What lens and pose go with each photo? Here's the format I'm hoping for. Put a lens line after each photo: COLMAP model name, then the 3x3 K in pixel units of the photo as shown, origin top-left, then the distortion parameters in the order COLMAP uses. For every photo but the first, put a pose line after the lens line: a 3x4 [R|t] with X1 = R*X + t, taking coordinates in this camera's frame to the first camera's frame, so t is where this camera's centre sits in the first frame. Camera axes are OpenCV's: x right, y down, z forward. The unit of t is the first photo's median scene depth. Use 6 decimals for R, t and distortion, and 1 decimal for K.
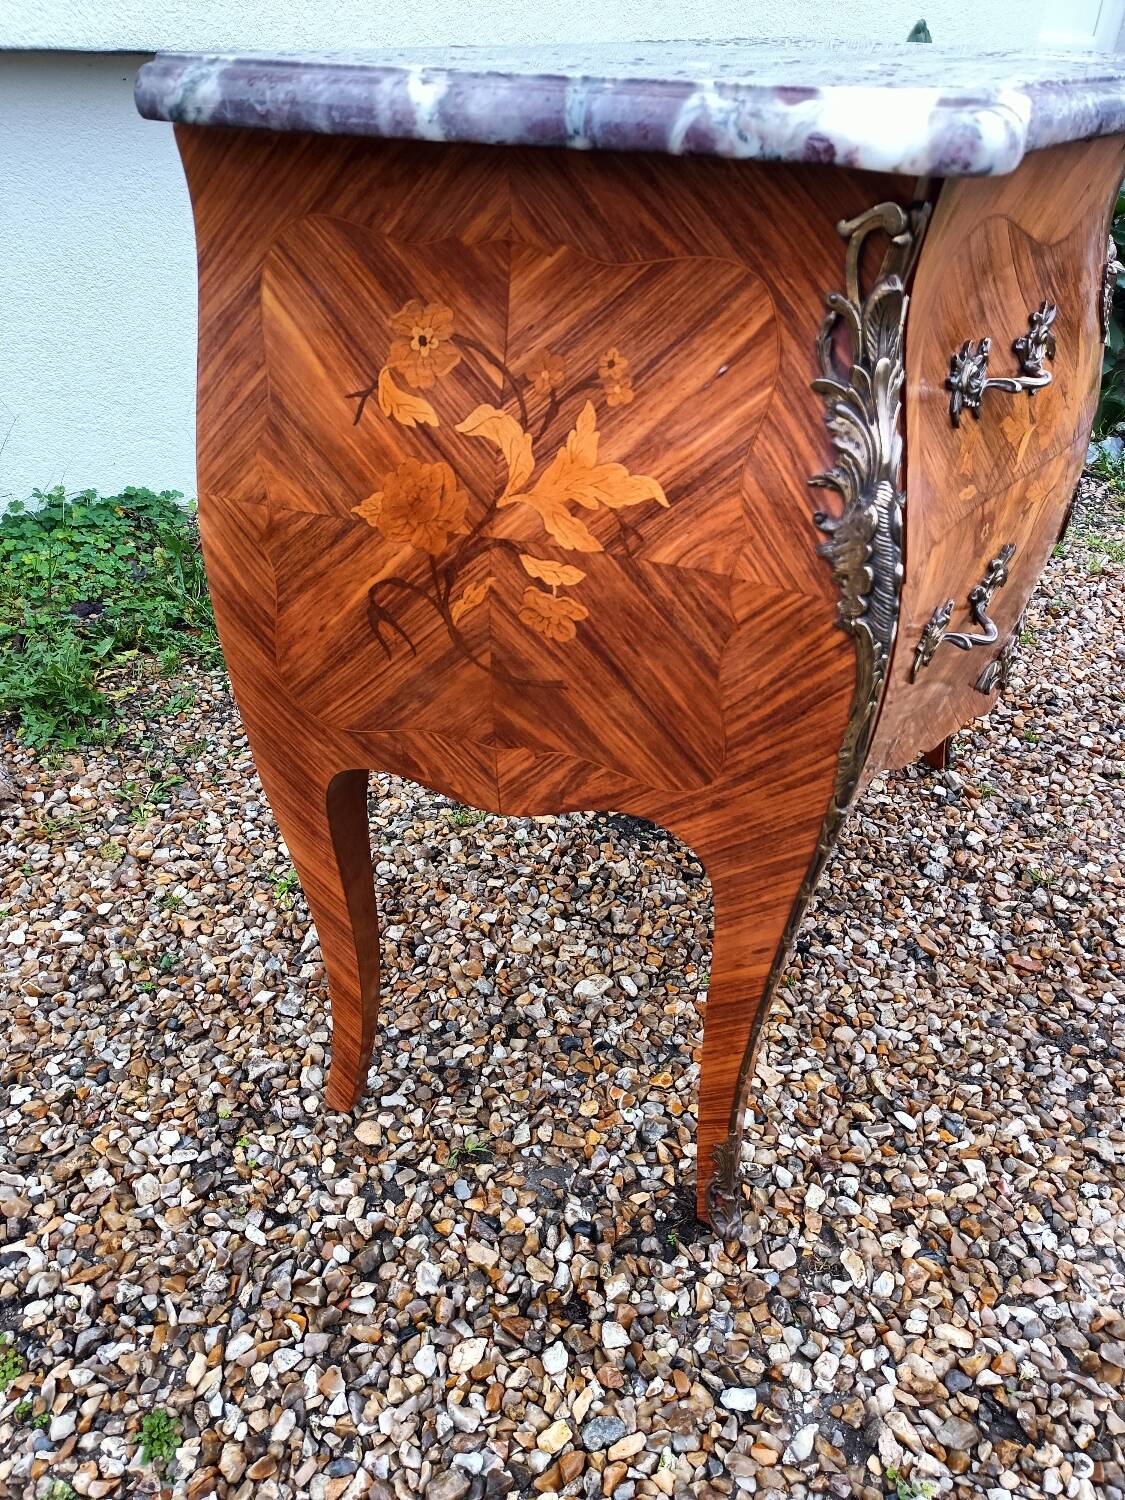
lens RADIAL K [[1121.3, 0, 566.9], [0, 1121.3, 755.8], [0, 0, 1]] dist [0.044275, -0.007511]
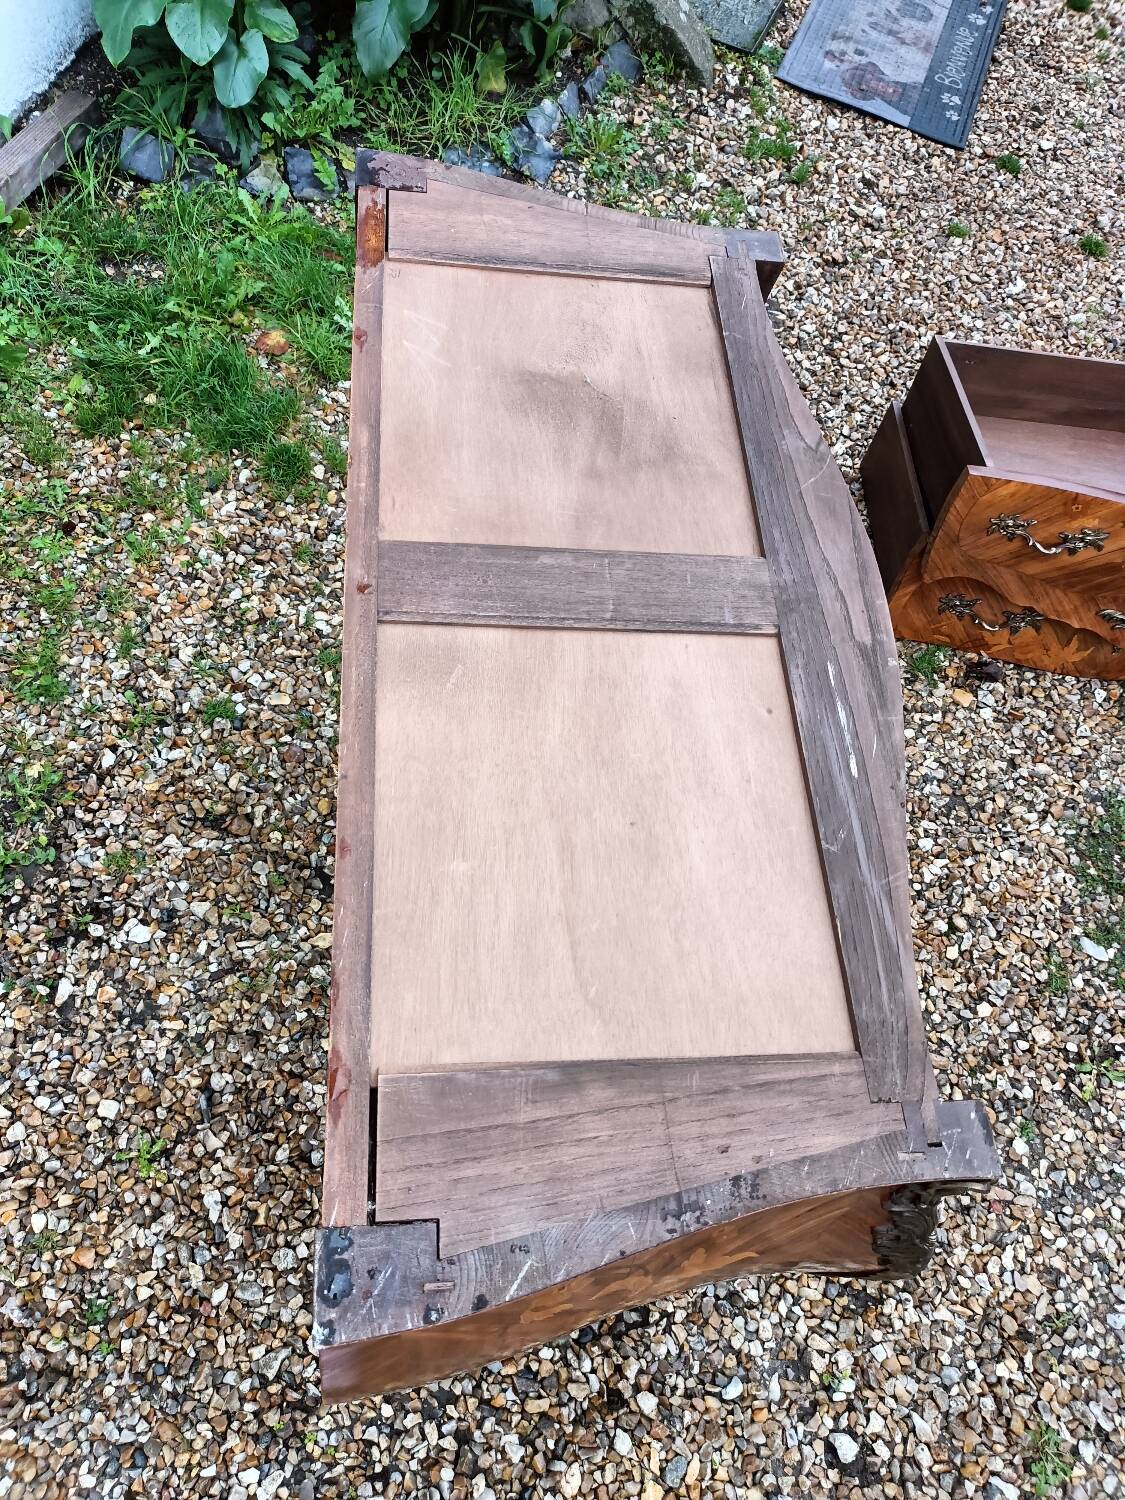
lens RADIAL K [[1125.0, 0, 567.3], [0, 1125.0, 753.0], [0, 0, 1]] dist [0.032270, -0.022399]
pose [[0.835871, -0.417159, 0.356789, -0.185785], [0.186858, 0.827392, 0.529628, -0.832107], [-0.516144, -0.376032, 0.769543, 0.214263]]
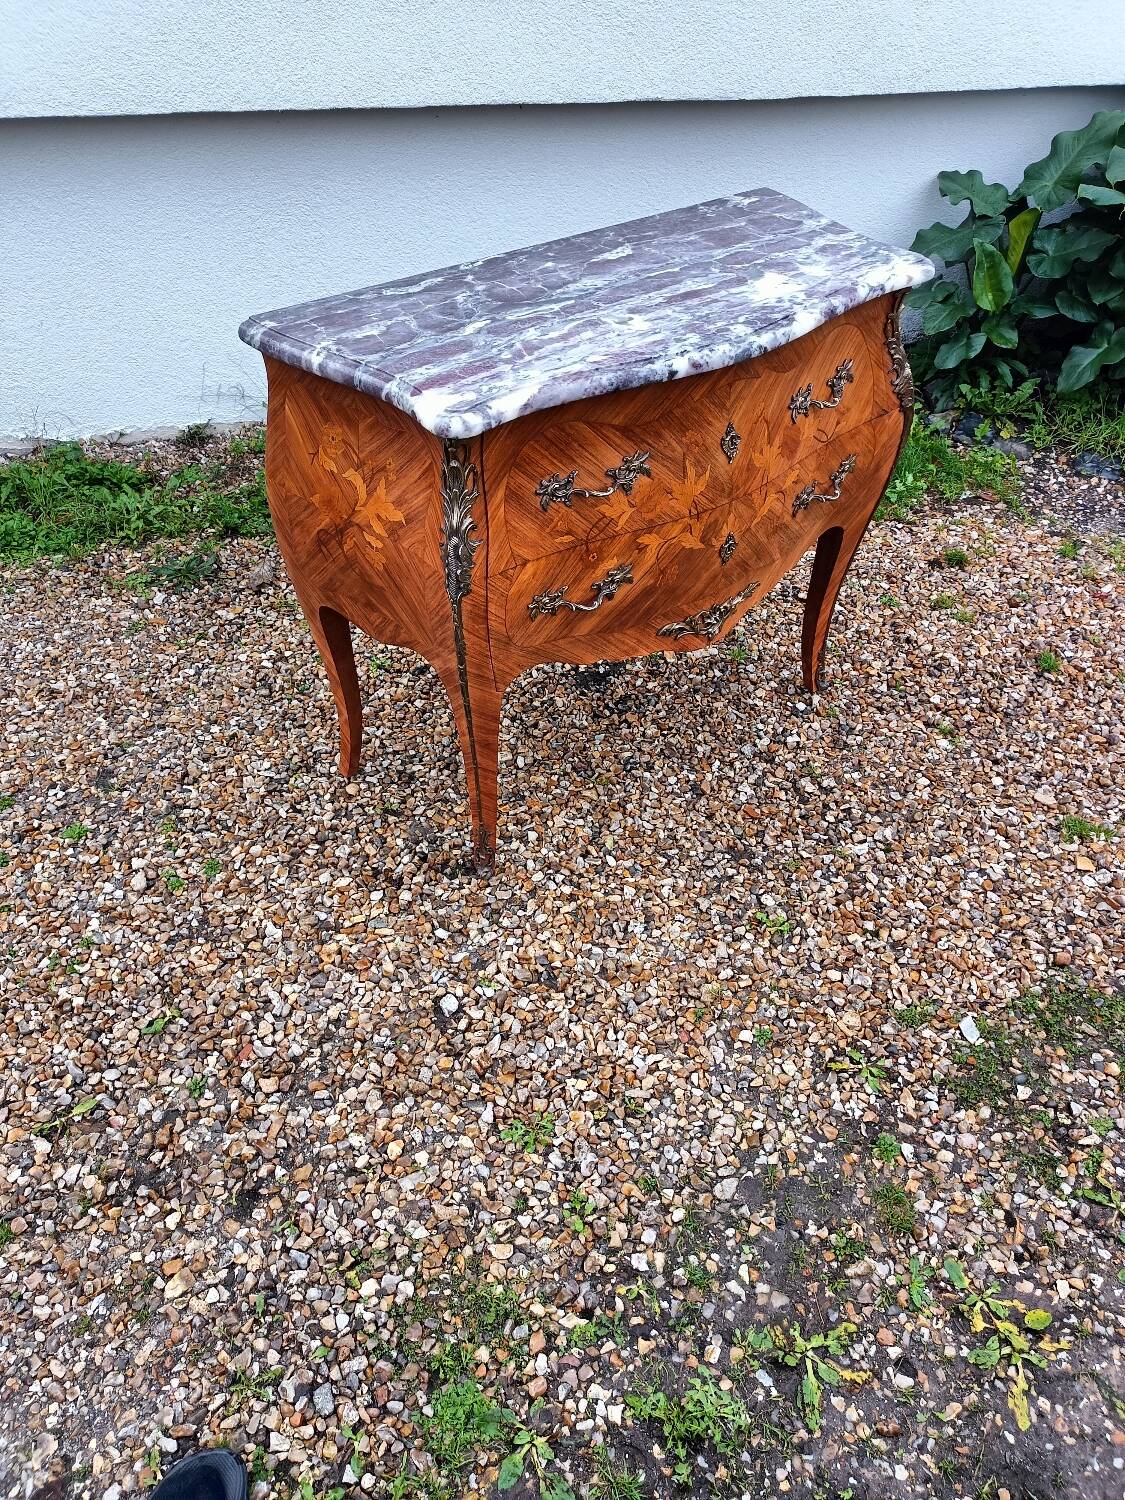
lens RADIAL K [[1111.4, 0, 568.4], [0, 1111.4, 749.4], [0, 0, 1]] dist [0.081207, -0.002484]
pose [[0.916560, 0.249288, -0.312688, 0.781198], [-0.206382, 0.964616, 0.164080, -0.136357], [0.342527, -0.085856, 0.935577, -0.711945]]
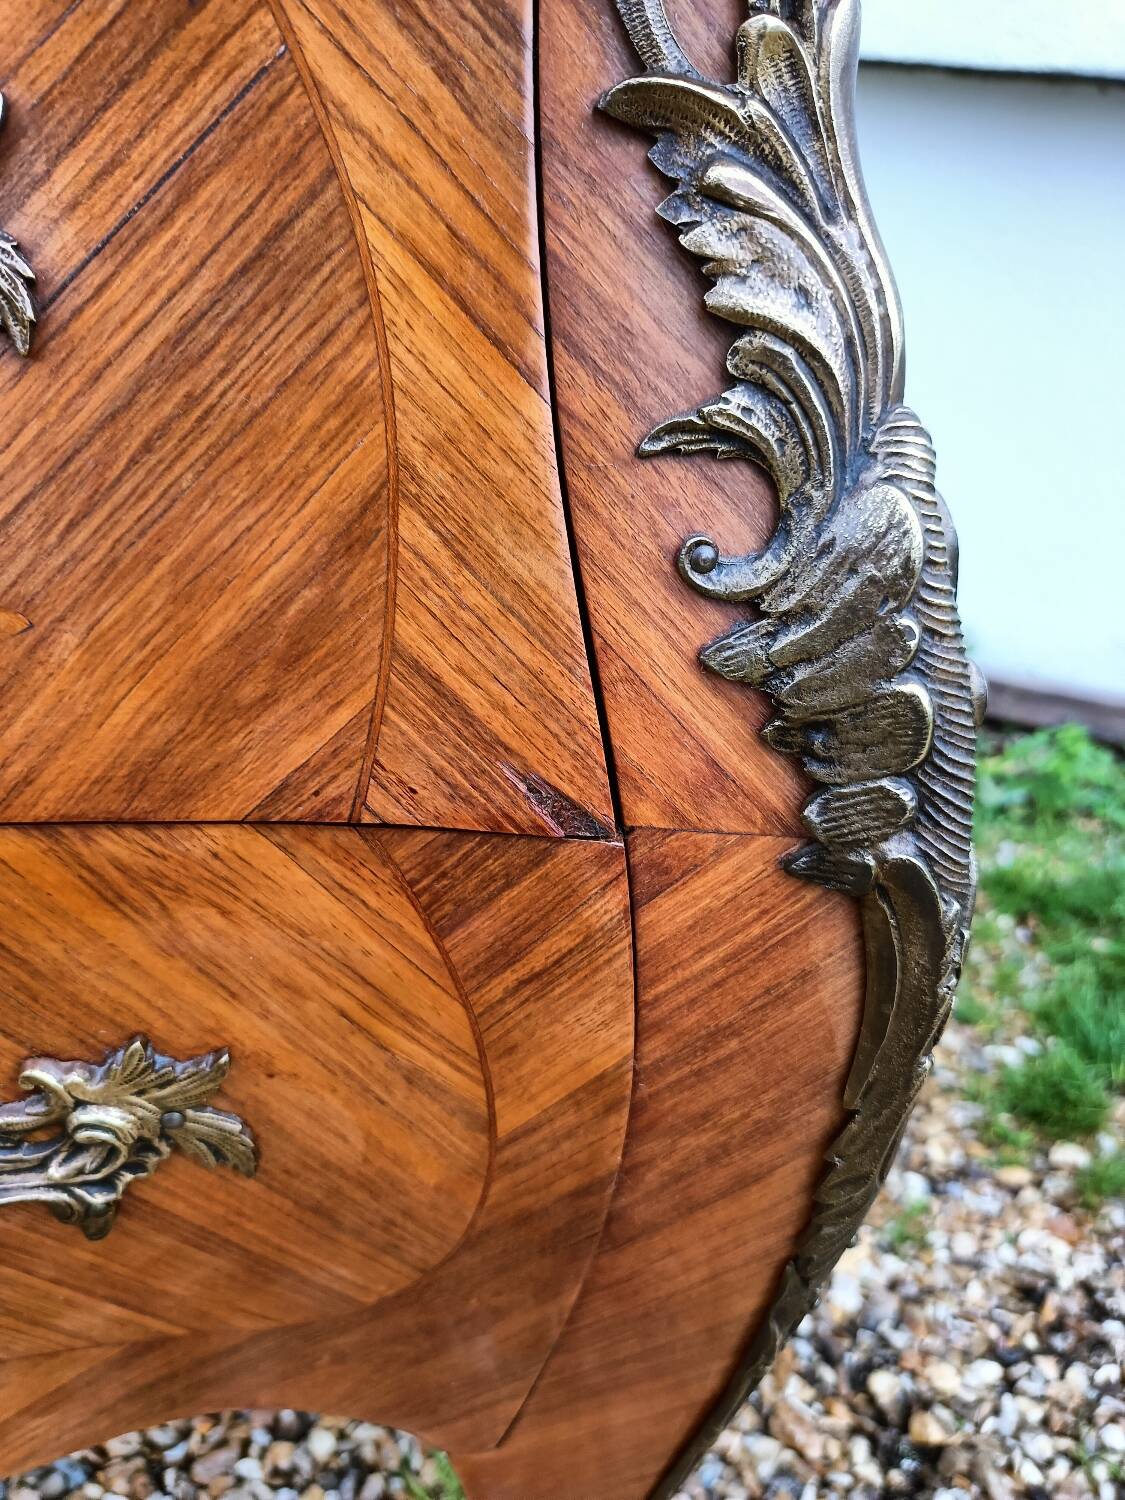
lens RADIAL K [[1149.3, 0, 562.5], [0, 1149.3, 750.0], [0, 0, 1]] dist [-0.013434, 0.001406]
pose [[0.477861, 0.425531, -0.768487, 0.689846], [-0.524859, 0.839819, 0.138661, -0.499201], [0.704395, 0.337087, 0.624660, 1.053013]]
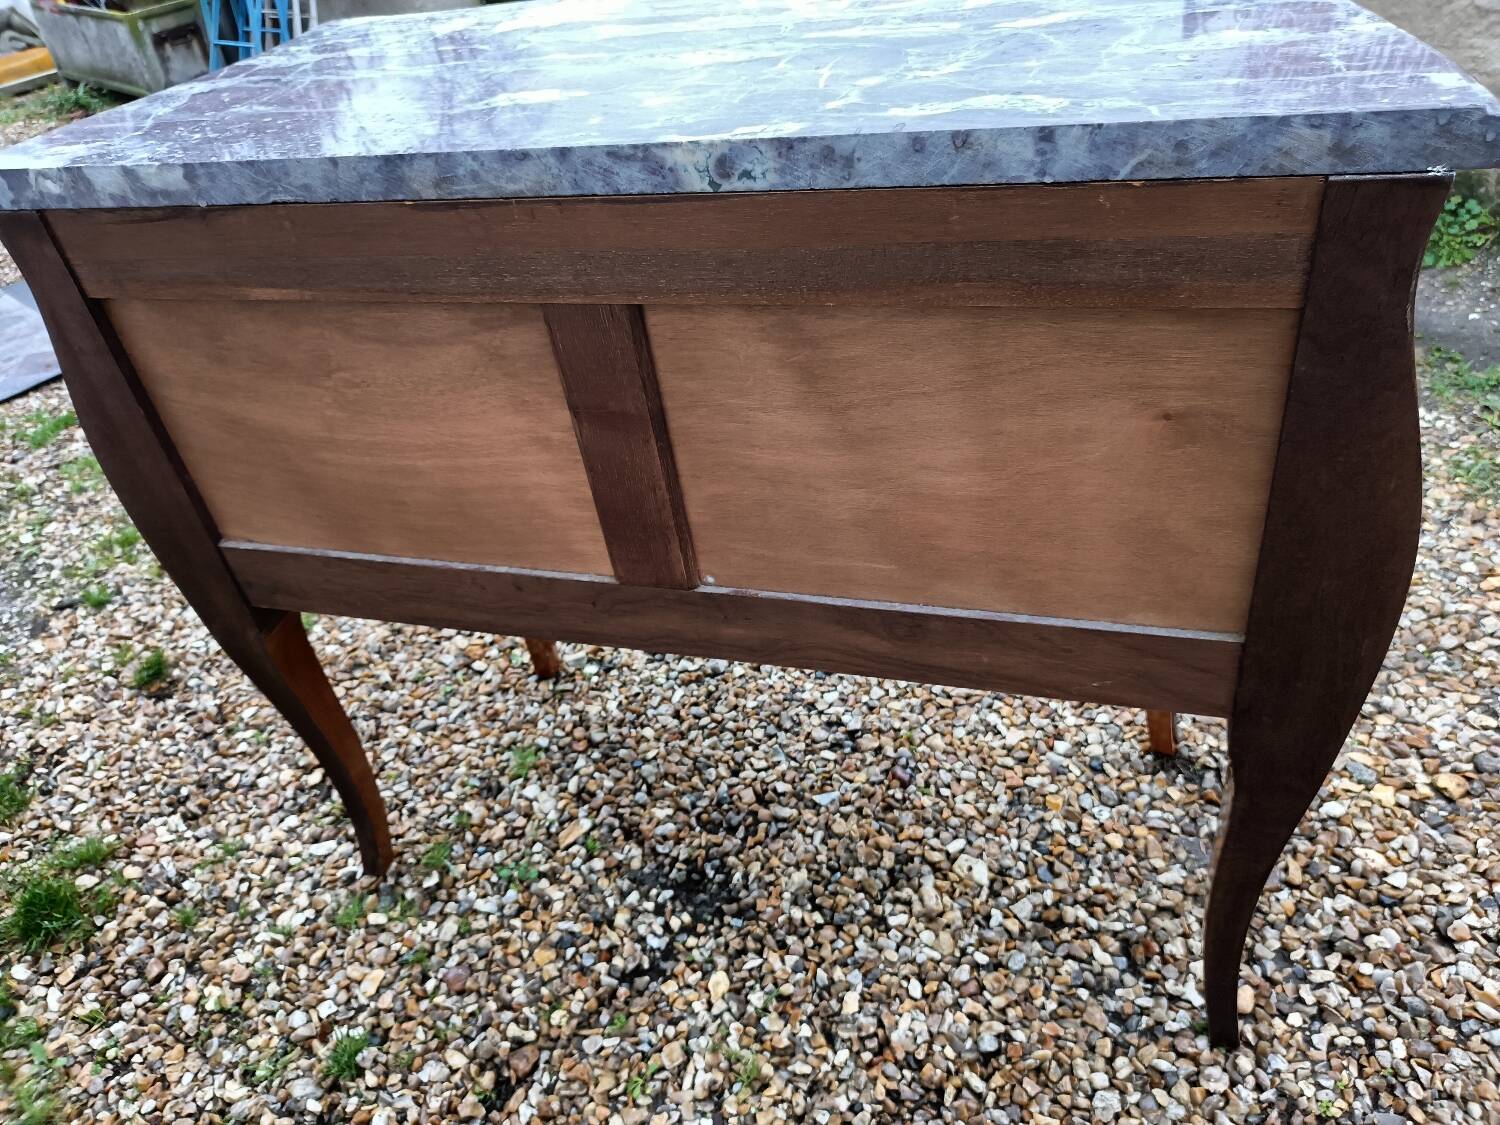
lens RADIAL K [[1132.1, 0, 750.0], [0, 1132.1, 562.5], [0, 0, 1]] dist [0.016675, -0.013672]
pose [[-0.192228, -0.598040, 0.778072, -0.664710], [0.654807, 0.512383, 0.555601, -0.746296], [-0.730942, 0.616289, 0.293107, 0.788743]]
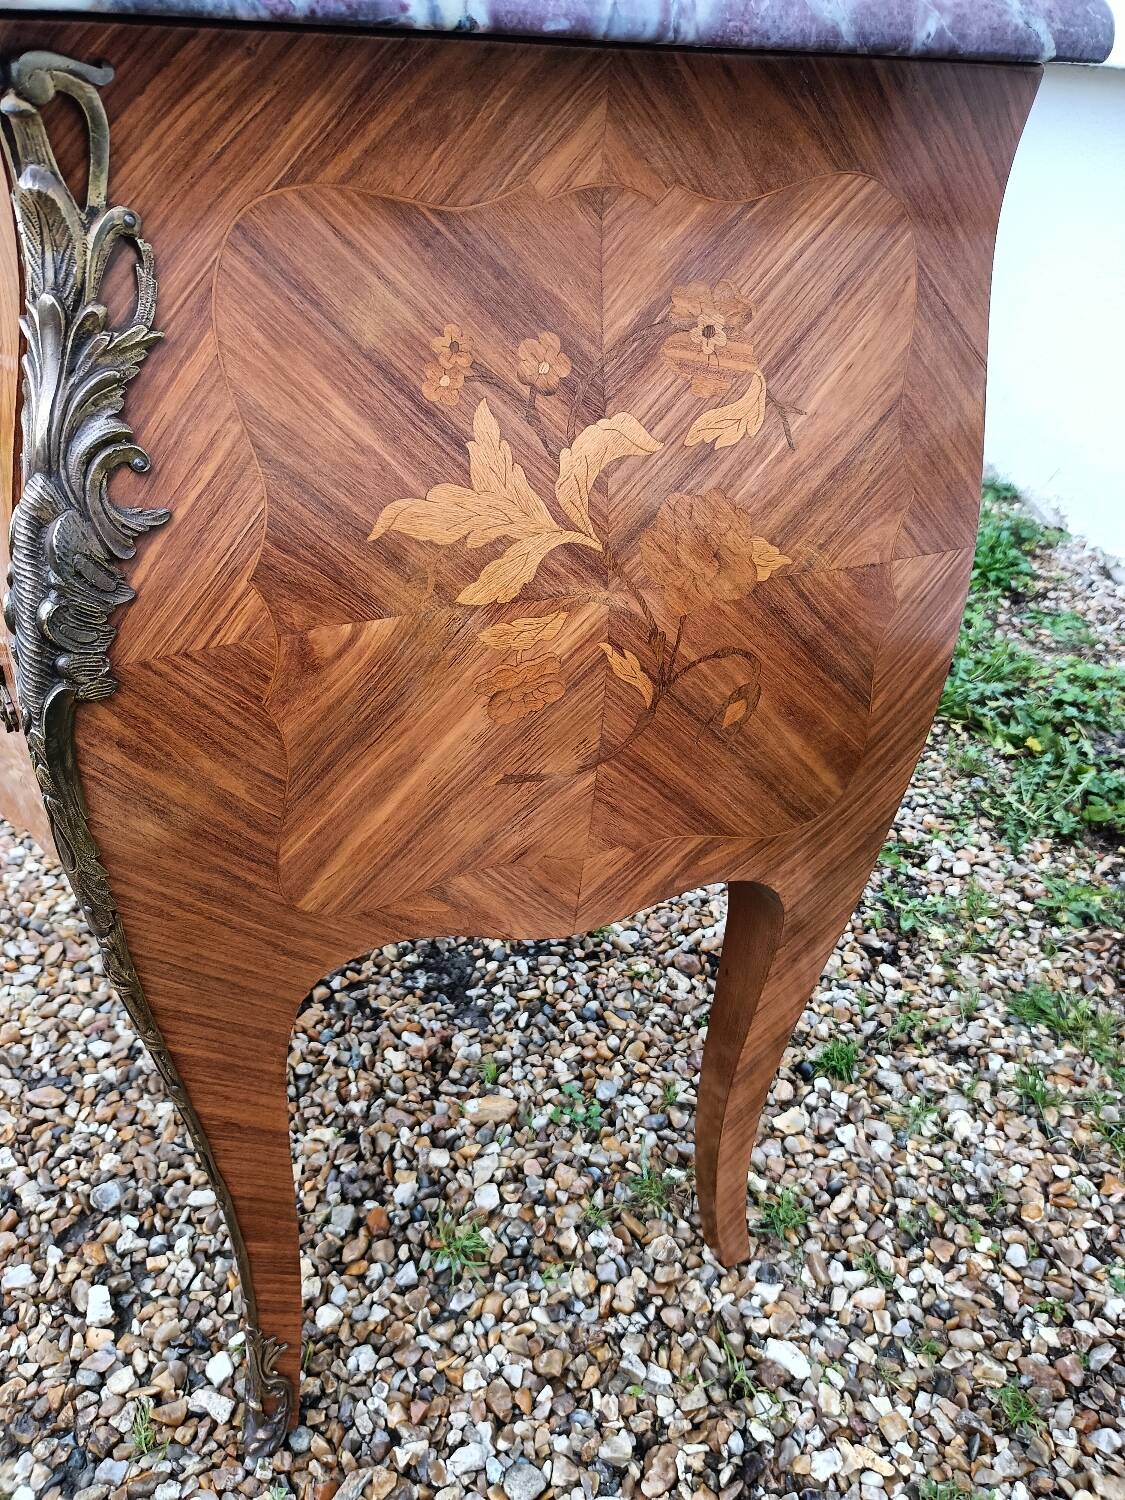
lens RADIAL K [[1138.3, 0, 565.2], [0, 1138.3, 754.1], [0, 0, 1]] dist [0.011302, -0.008901]
pose [[-0.498987, 0.420571, -0.757715, 0.797618], [-0.531929, 0.541618, 0.650923, -0.833278], [0.684151, 0.727853, -0.046546, 1.382927]]
